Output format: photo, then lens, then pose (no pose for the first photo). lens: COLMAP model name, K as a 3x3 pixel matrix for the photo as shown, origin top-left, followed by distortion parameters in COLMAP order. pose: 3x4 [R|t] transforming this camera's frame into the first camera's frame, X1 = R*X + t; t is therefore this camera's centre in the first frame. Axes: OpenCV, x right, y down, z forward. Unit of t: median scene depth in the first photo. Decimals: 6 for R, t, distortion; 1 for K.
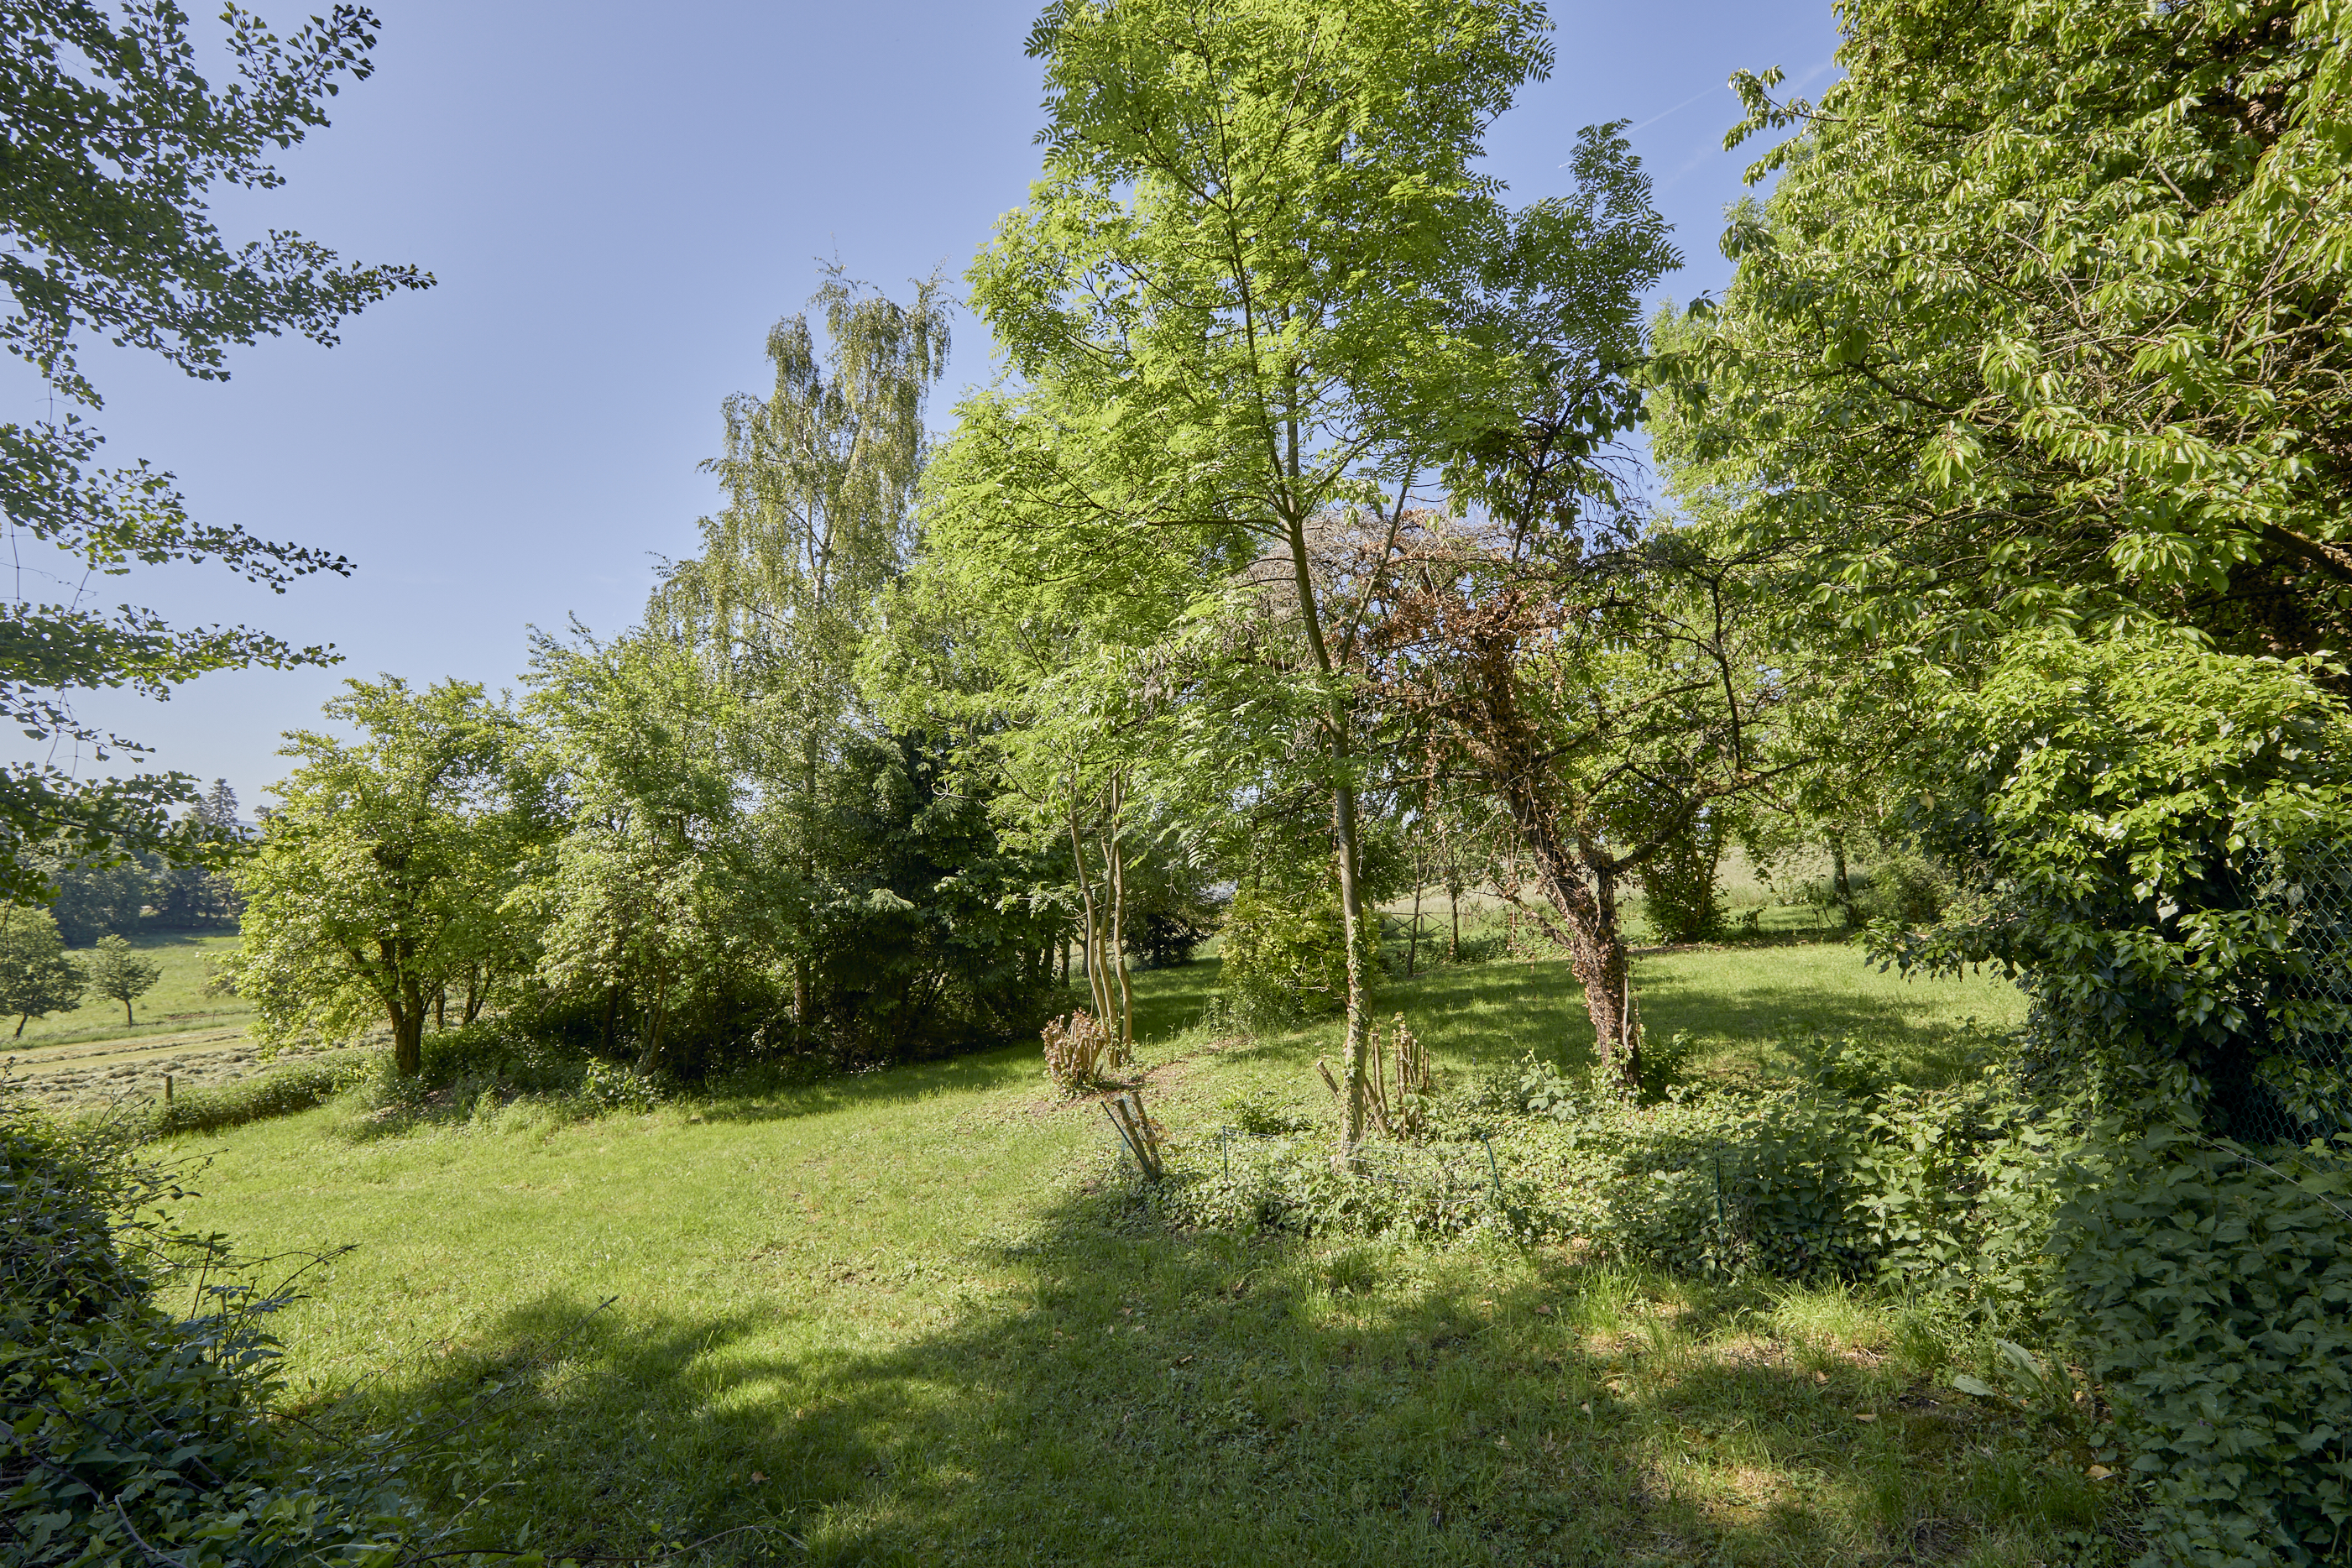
lens RADIAL K [[1042.4, 0, 1176.0], [0, 1042.4, 784.0], [0, 0, 1]] dist [0.000148, -0.000192]
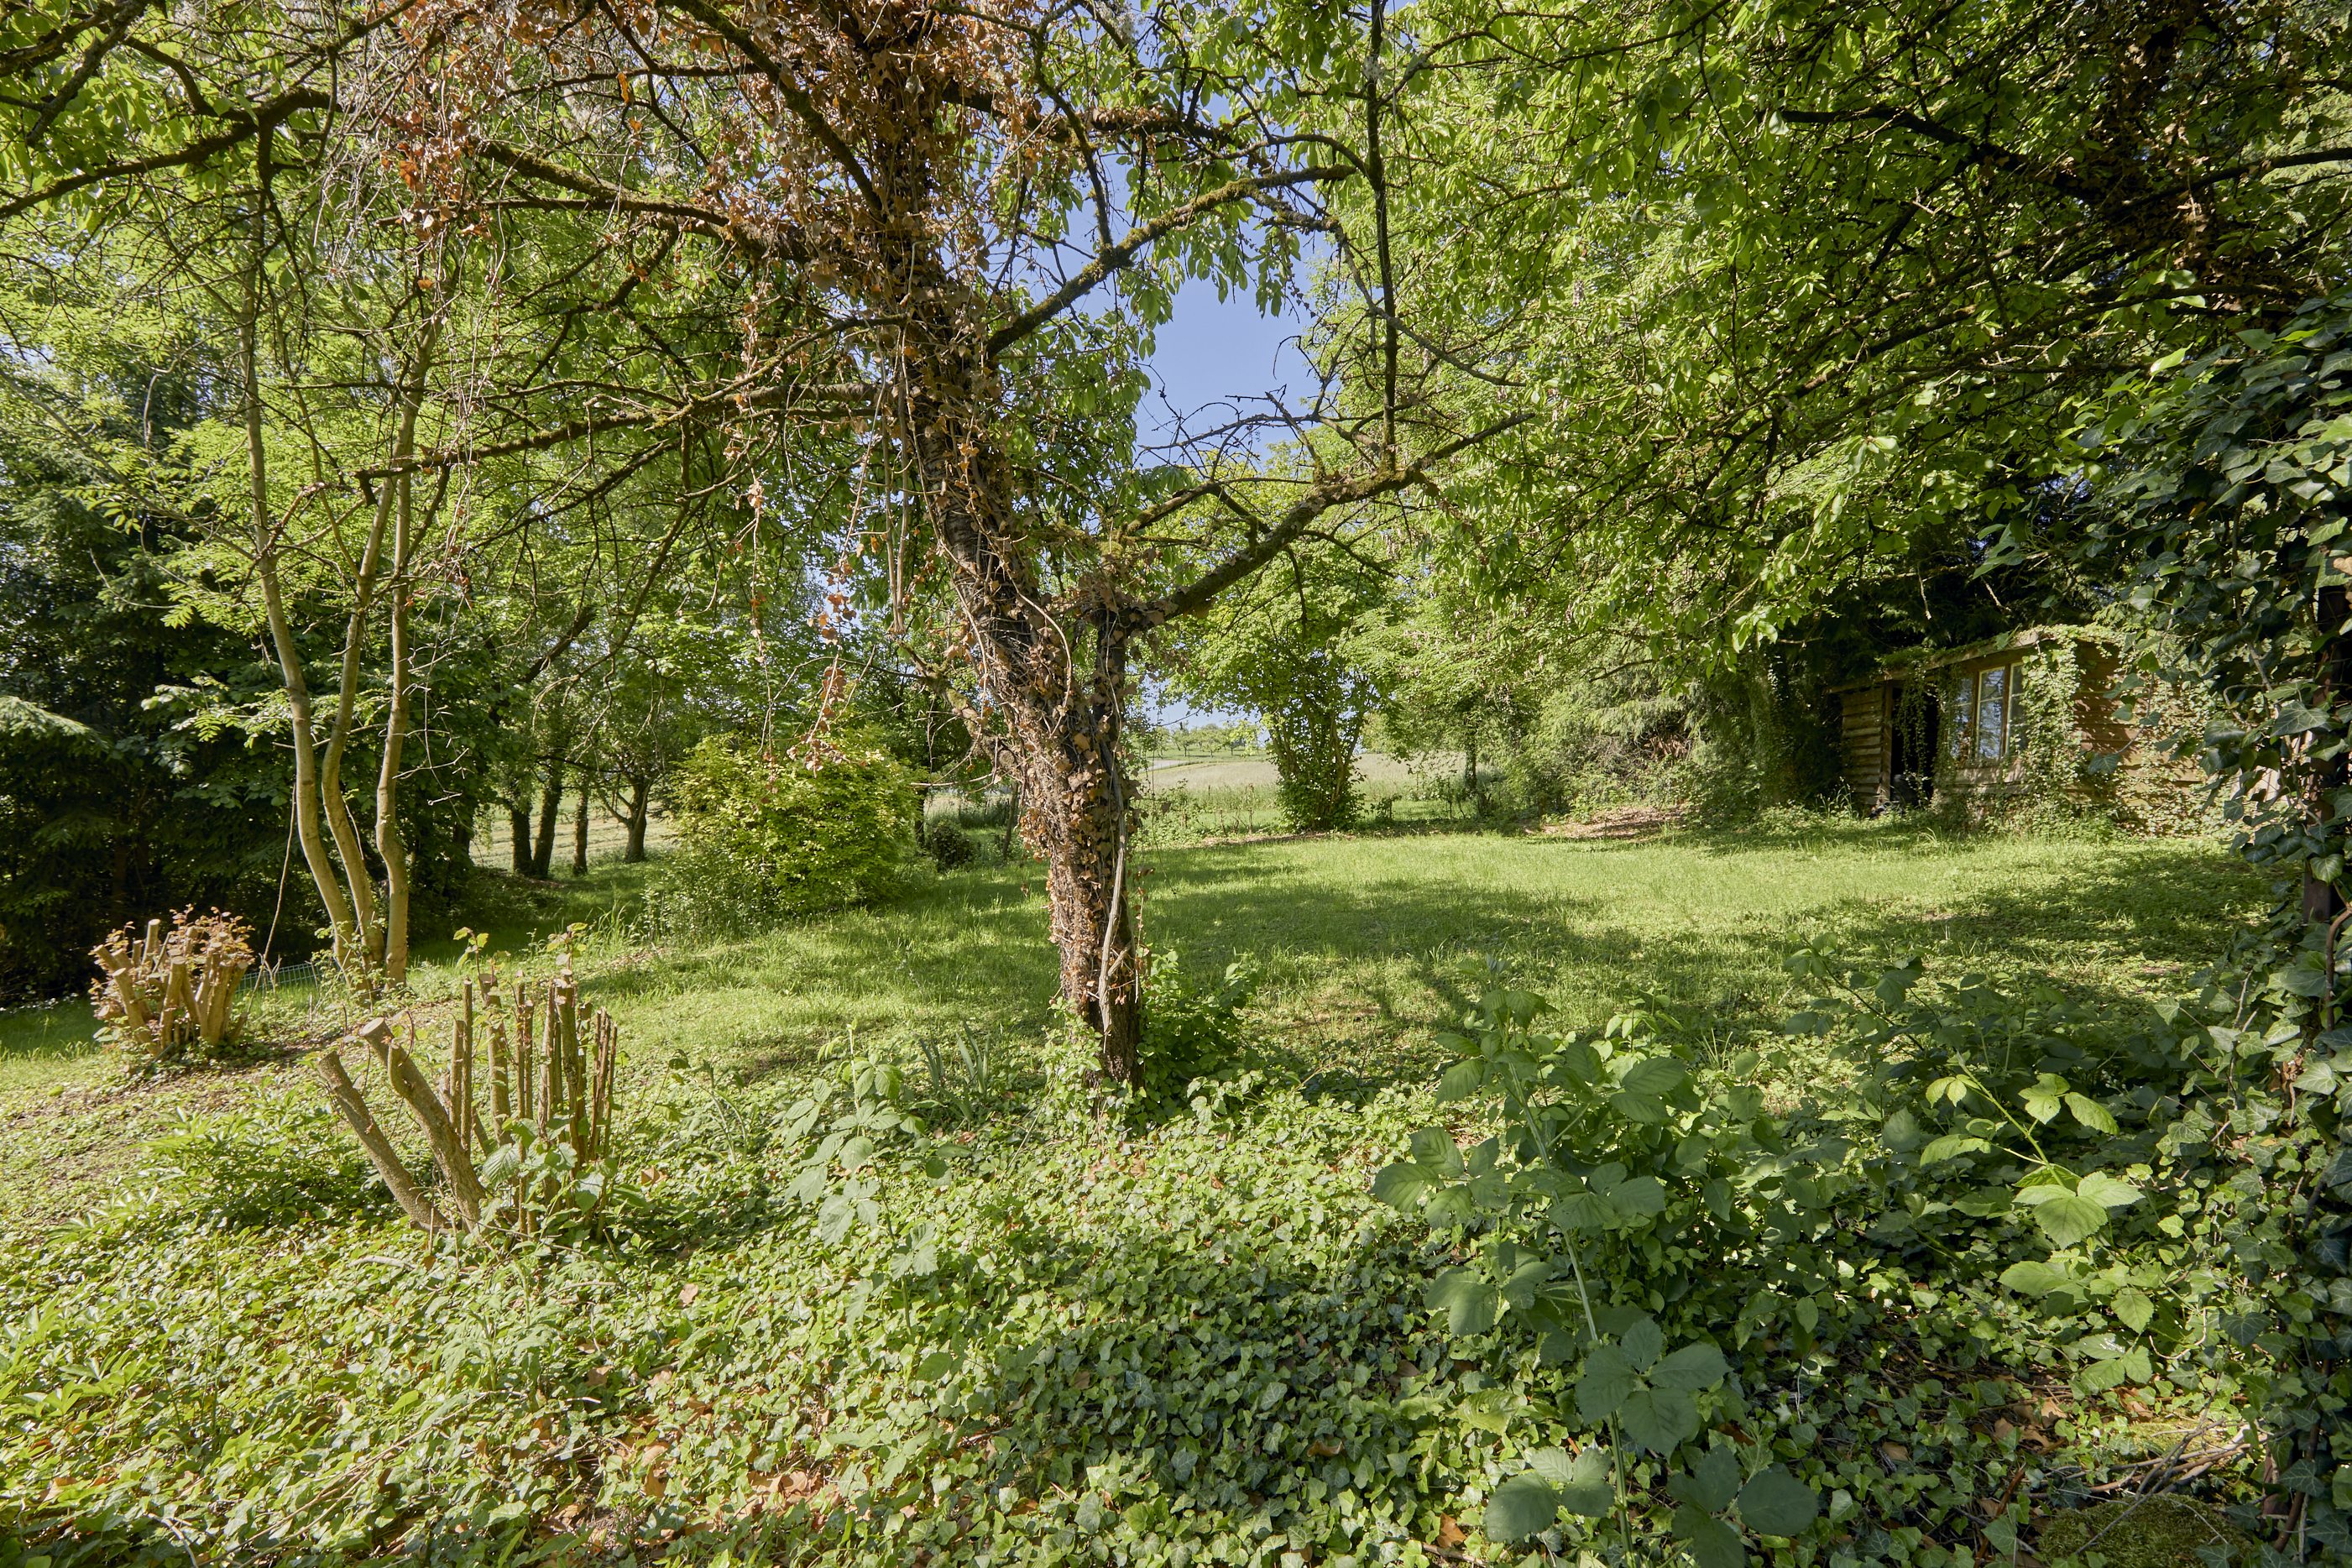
lens RADIAL K [[1042.4, 0, 1176.0], [0, 1042.4, 784.0], [0, 0, 1]] dist [0.000148, -0.000192]
pose [[0.954166, 0.035754, 0.297134, 0.159404], [-0.064843, 0.993952, 0.088624, 0.059422], [-0.292168, -0.103829, 0.950714, 0.286300]]
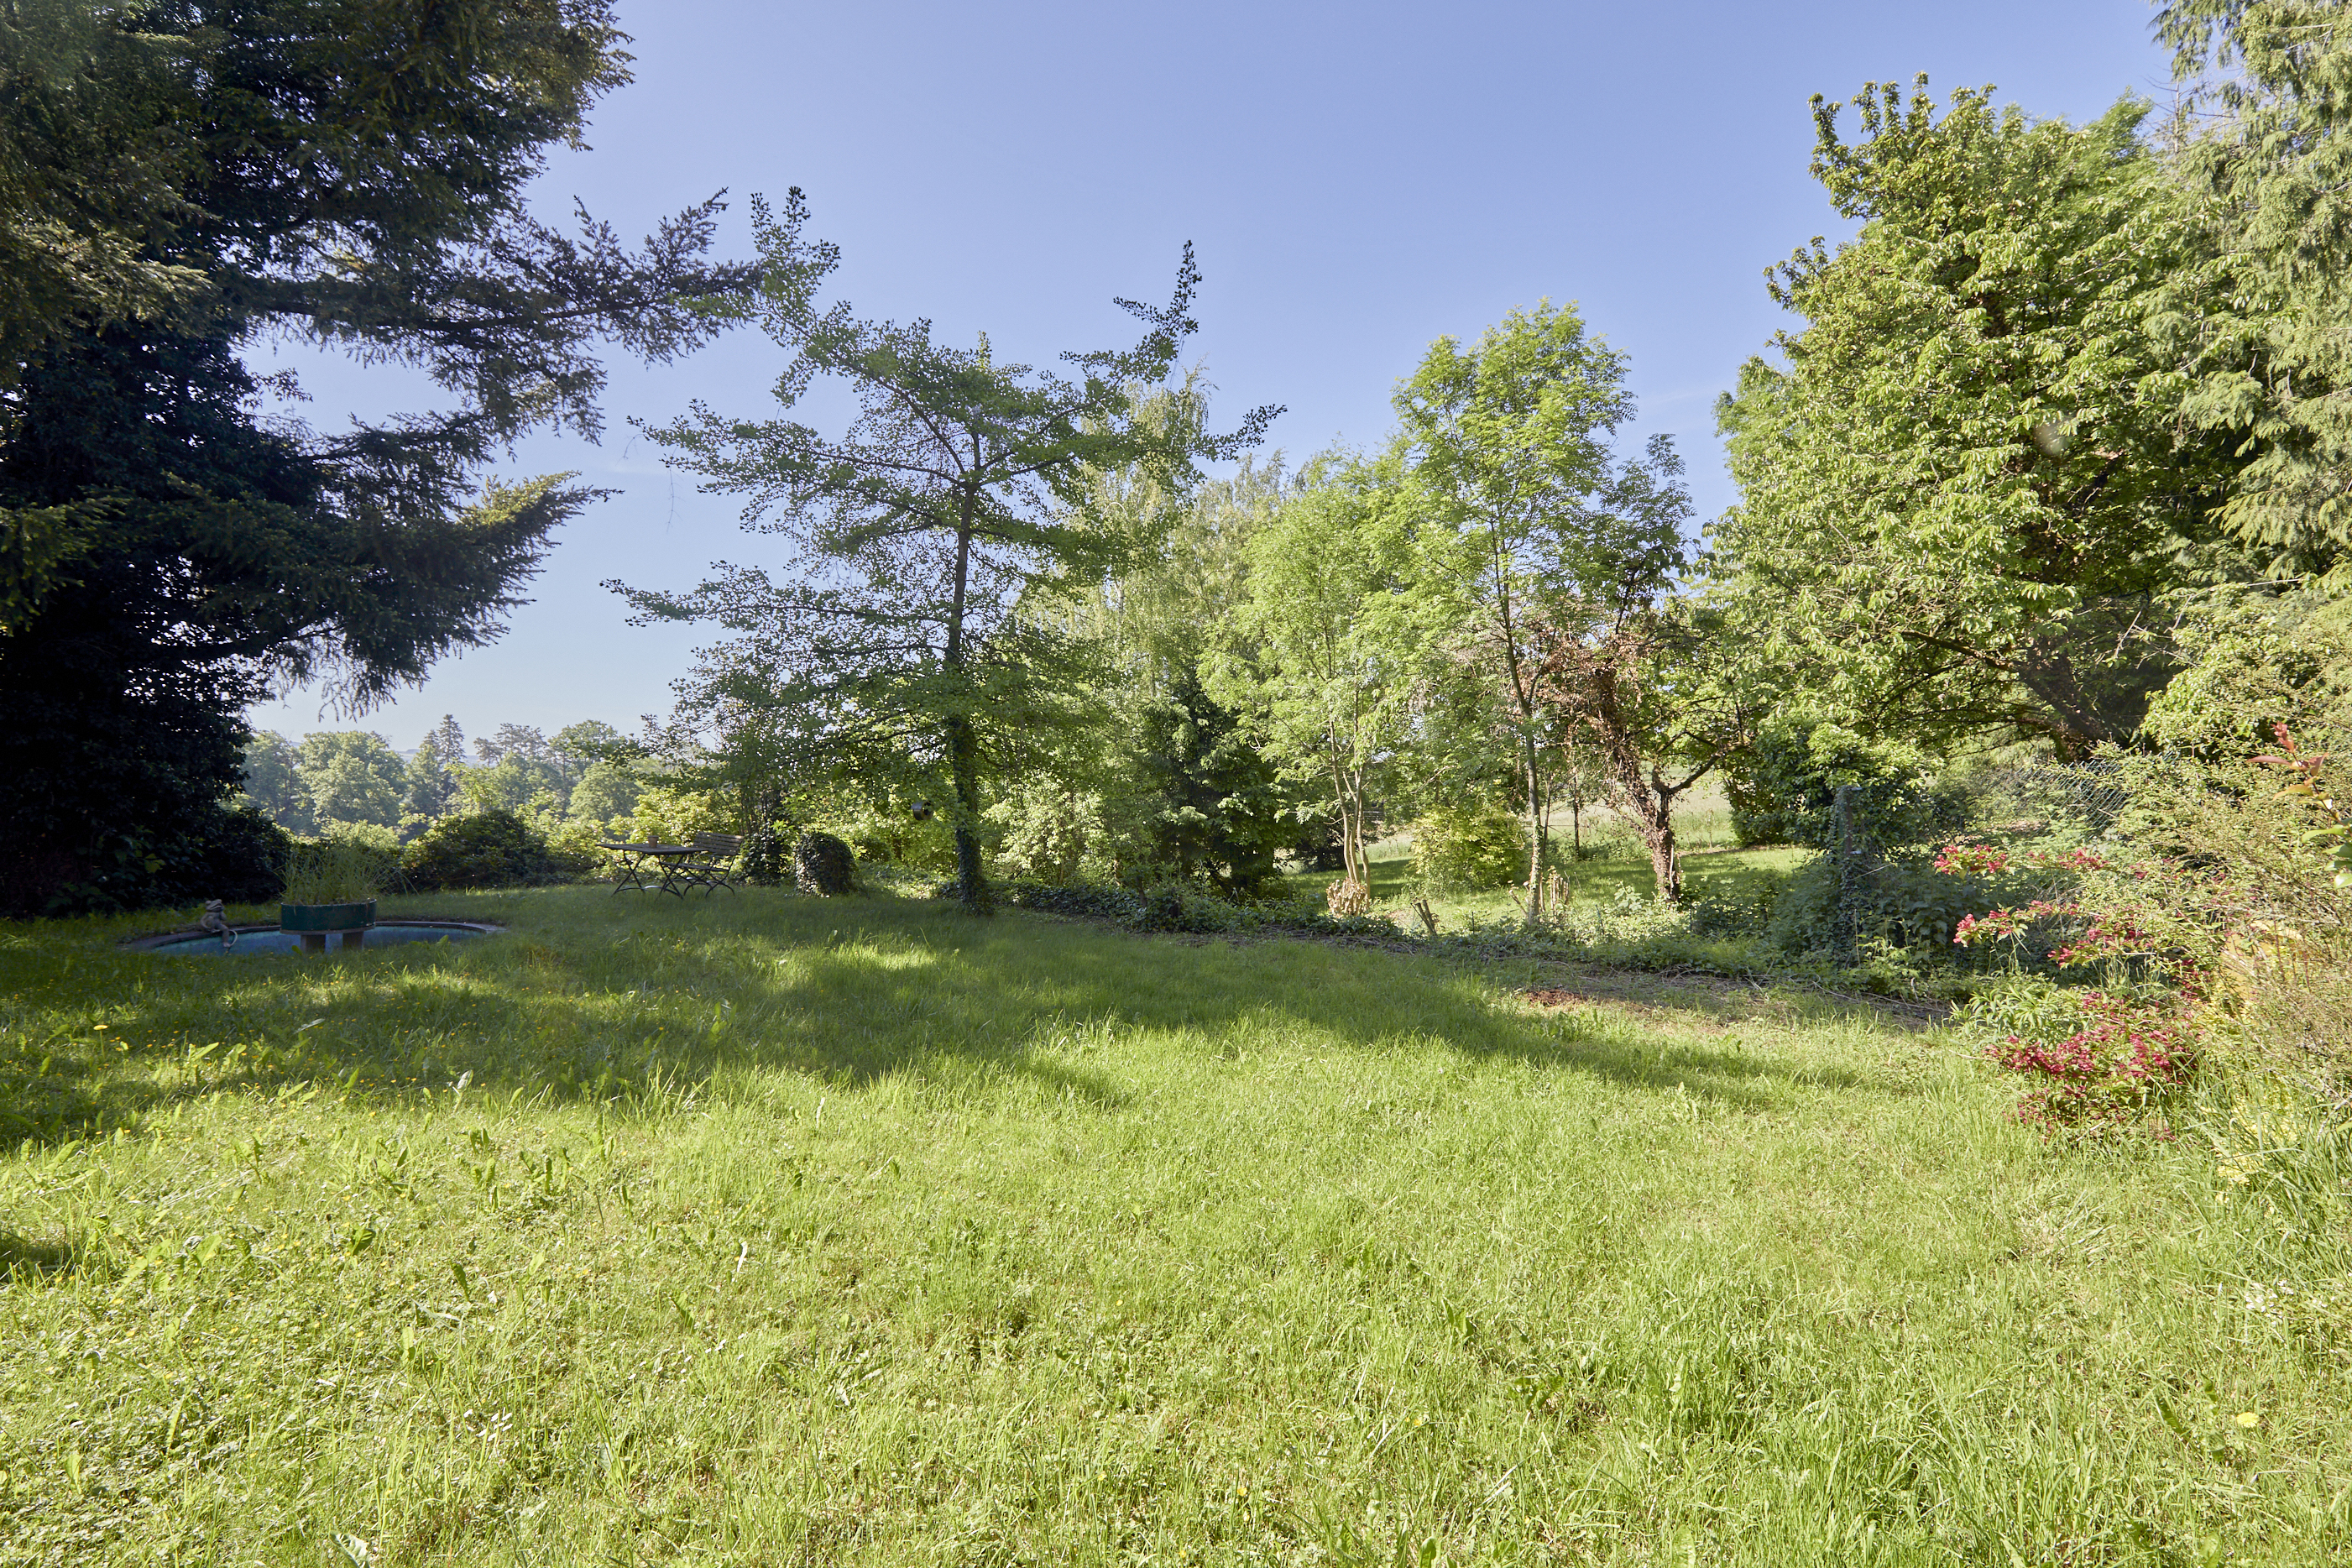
lens RADIAL K [[1069.4, 0, 1184.7], [0, 1069.4, 771.4], [0, 0, 1]] dist [0.000017, 0.000003]
pose [[0.996298, -0.007583, -0.085634, -0.150301], [0.013154, 0.997819, 0.064682, -0.048255], [0.084957, -0.065569, 0.994225, -0.520479]]
